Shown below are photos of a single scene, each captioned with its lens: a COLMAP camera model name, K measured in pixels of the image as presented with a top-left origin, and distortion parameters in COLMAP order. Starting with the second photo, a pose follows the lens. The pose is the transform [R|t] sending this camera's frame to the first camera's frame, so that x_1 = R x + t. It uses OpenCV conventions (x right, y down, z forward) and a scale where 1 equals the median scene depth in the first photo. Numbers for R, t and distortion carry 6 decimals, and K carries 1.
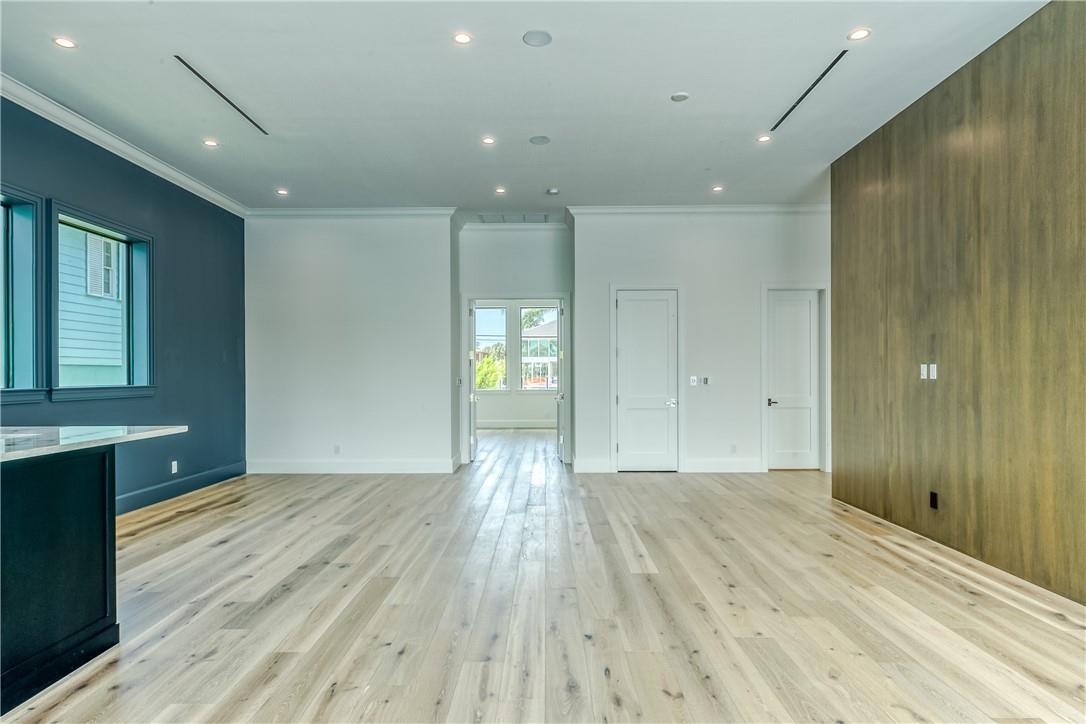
lens RADIAL K [[627.3, 0, 543.7], [0, 627.3, 377.9], [0, 0, 1]] dist [-0.004481, -0.002061]
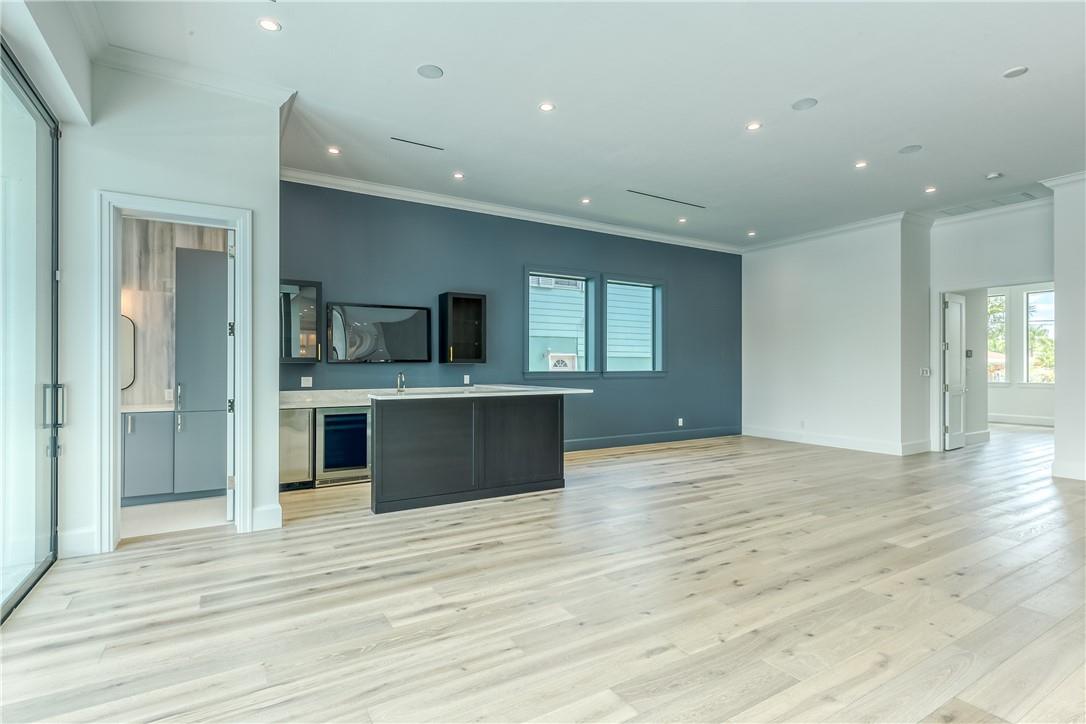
lens RADIAL K [[530.0, 0, 544.6], [0, 530.0, 363.7], [0, 0, 1]] dist [-0.001360, 0.000433]
pose [[0.531013, 0.002097, -0.847361, 0.405671], [-0.008021, 0.999965, -0.002552, -0.000863], [0.847326, 0.008152, 0.531011, -0.018098]]
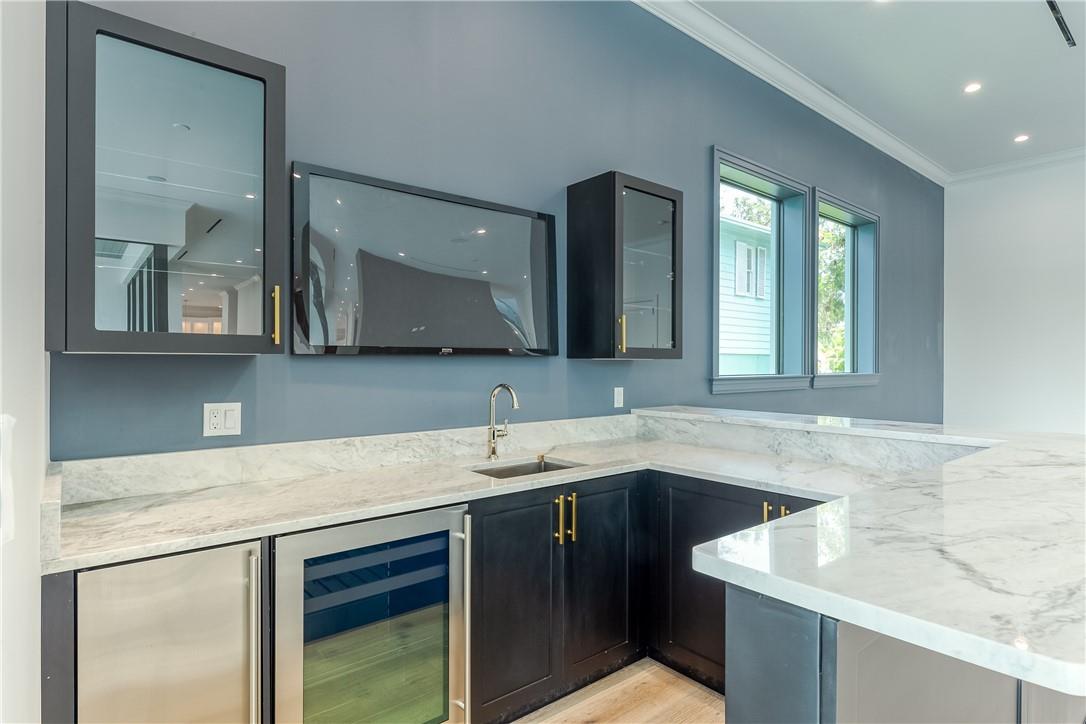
lens RADIAL K [[570.4, 0, 539.1], [0, 570.4, 361.3], [0, 0, 1]] dist [-0.000198, -0.000452]
pose [[0.635136, 0.003976, -0.772390, -0.289880], [-0.010810, 0.999935, -0.003742, 0.001576], [0.772325, 0.010727, 0.635137, 0.062762]]
